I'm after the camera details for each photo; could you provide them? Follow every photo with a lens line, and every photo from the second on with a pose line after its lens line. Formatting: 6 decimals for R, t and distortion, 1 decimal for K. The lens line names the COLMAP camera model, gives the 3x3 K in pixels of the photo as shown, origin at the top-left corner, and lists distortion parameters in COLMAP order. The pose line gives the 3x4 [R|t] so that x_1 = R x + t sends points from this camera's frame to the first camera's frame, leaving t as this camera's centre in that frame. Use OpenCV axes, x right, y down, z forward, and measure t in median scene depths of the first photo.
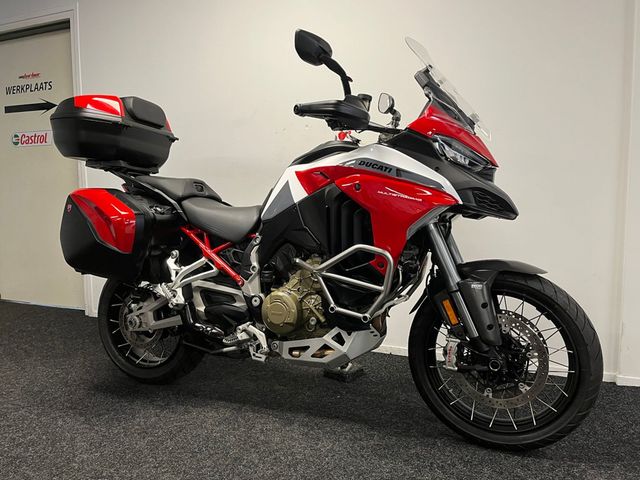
lens RADIAL K [[524.3, 0, 313.0], [0, 524.3, 225.6], [0, 0, 1]] dist [0.070141, -0.080813]
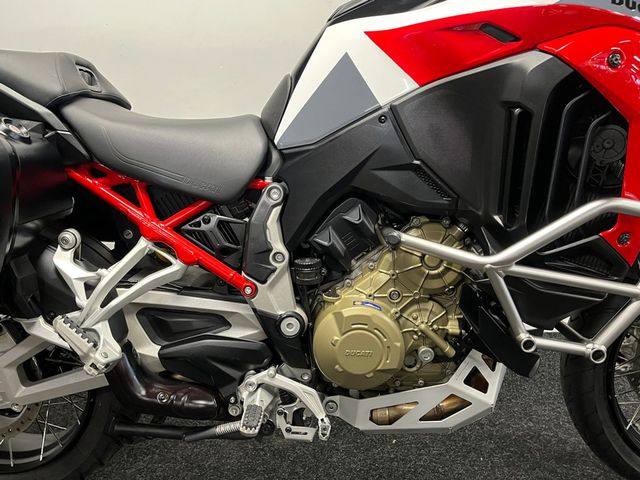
lens RADIAL K [[524.3, 0, 321.7], [0, 524.3, 239.7], [0, 0, 1]] dist [0.070141, -0.080813]
pose [[0.922025, -0.105408, 0.372504, -0.253760], [0.033528, 0.980345, 0.194420, -0.021323], [-0.385676, -0.166771, 0.907437, 0.590587]]
